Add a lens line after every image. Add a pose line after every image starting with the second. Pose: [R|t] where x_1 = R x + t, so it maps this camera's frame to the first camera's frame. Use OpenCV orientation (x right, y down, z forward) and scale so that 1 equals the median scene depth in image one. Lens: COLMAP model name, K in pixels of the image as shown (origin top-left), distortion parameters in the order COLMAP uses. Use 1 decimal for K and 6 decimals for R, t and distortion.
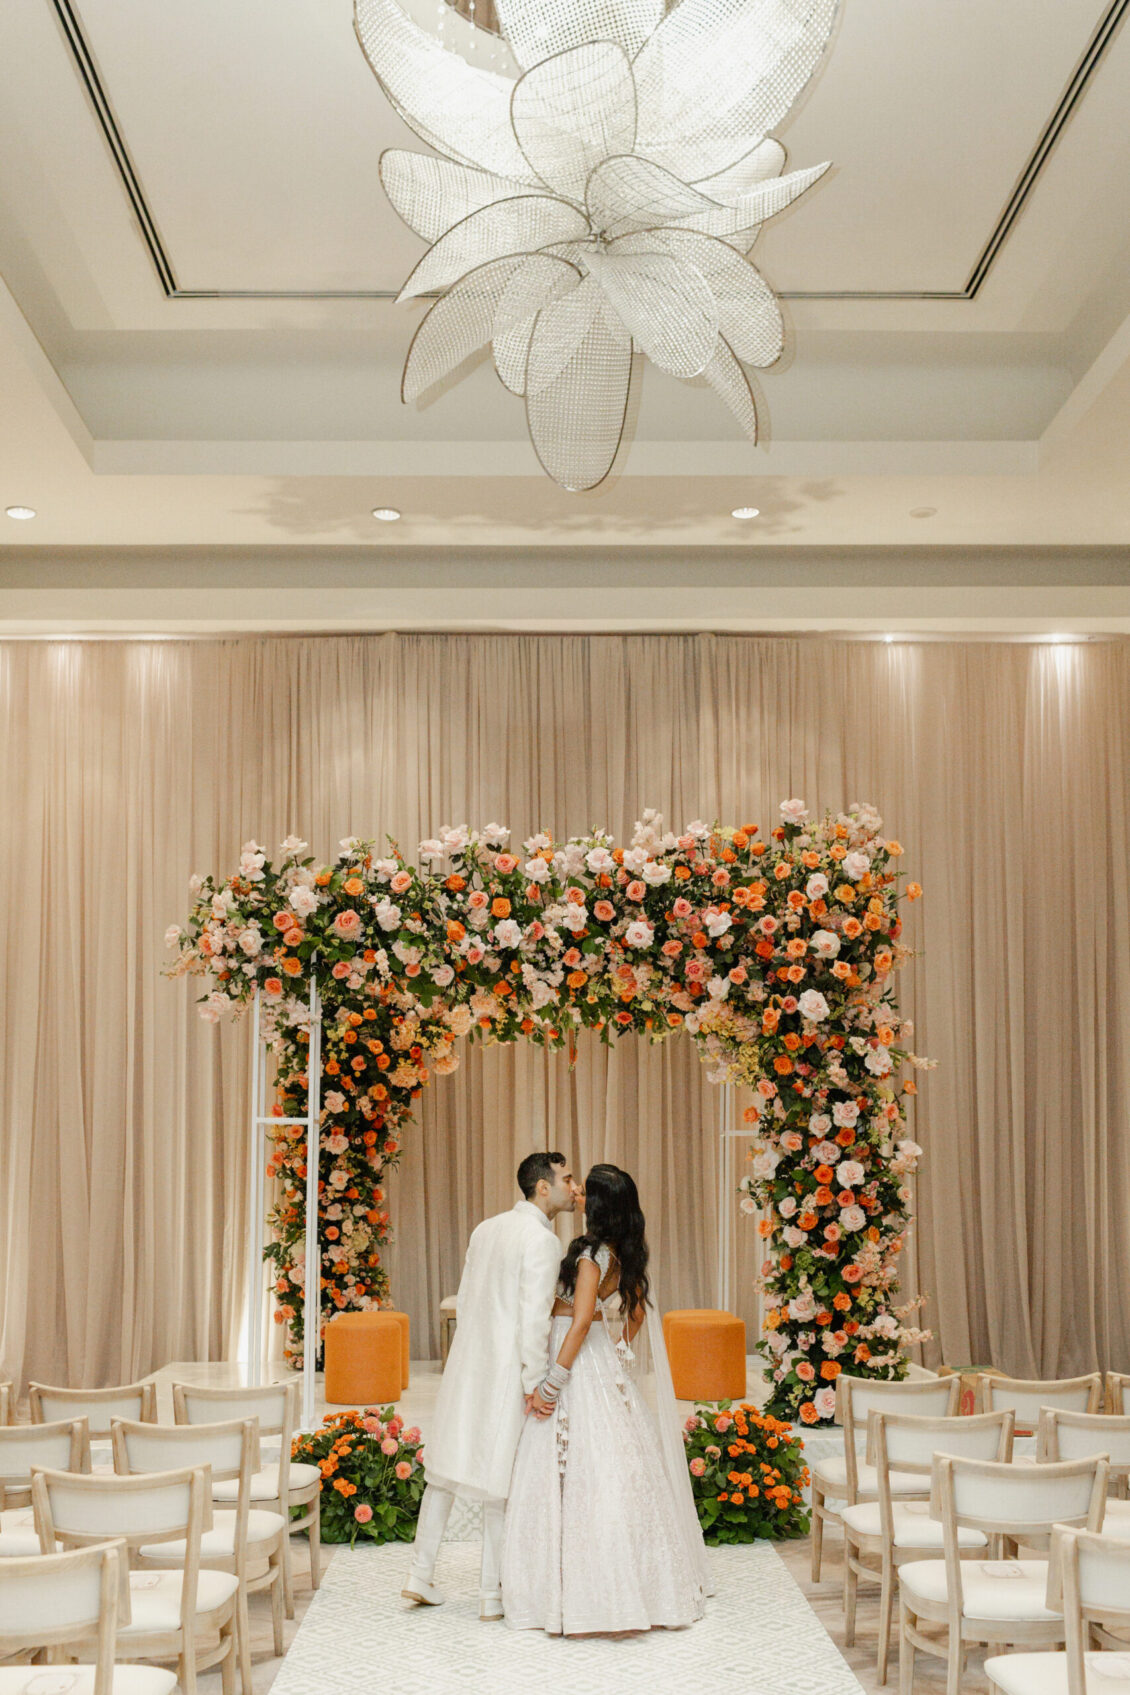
lens RADIAL K [[5021.2, 0, 861.1], [0, 5021.2, 846.0], [0, 0, 1]] dist [0.018415, -1.412351]
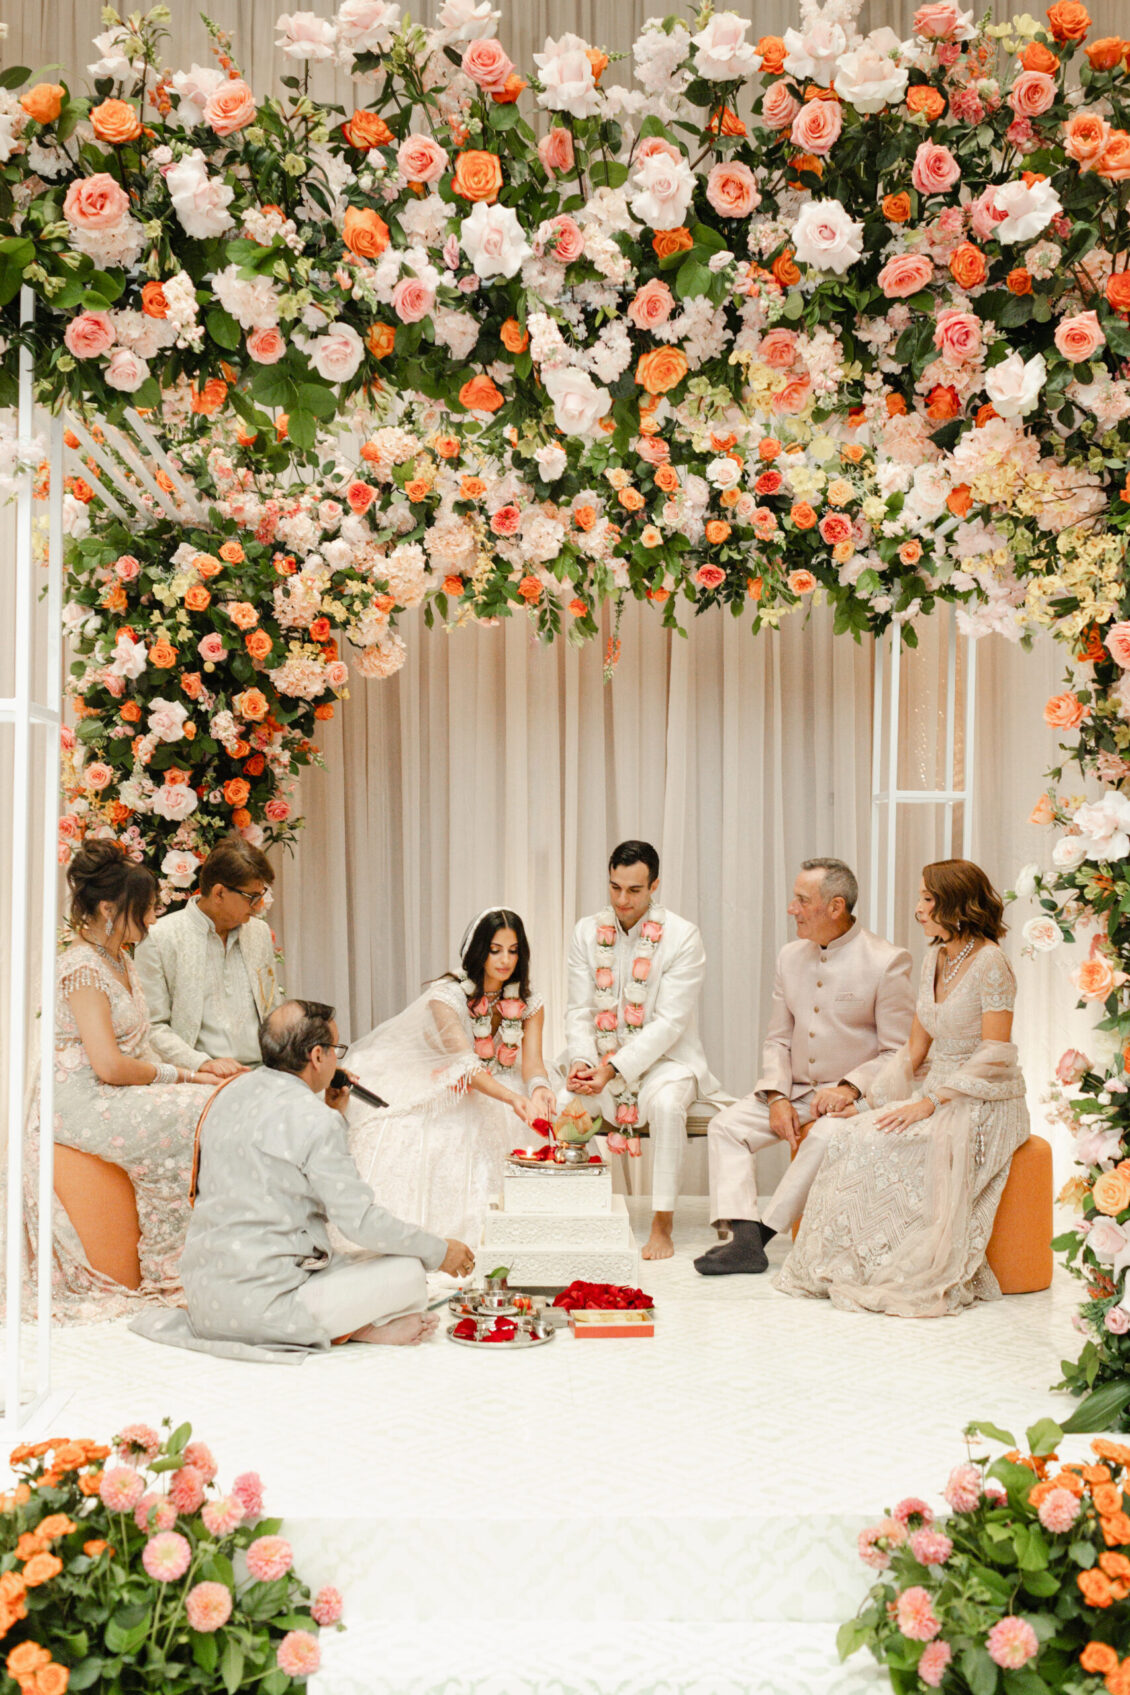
lens RADIAL K [[2753.8, 0, 568.2], [0, 2753.8, 1061.7], [0, 0, 1]] dist [0.021754, -0.058460]
pose [[0.998927, 0.015486, -0.043658, -0.053478], [-0.010198, 0.992859, 0.118855, 0.056164], [0.045187, -0.118282, 0.991951, 0.769300]]
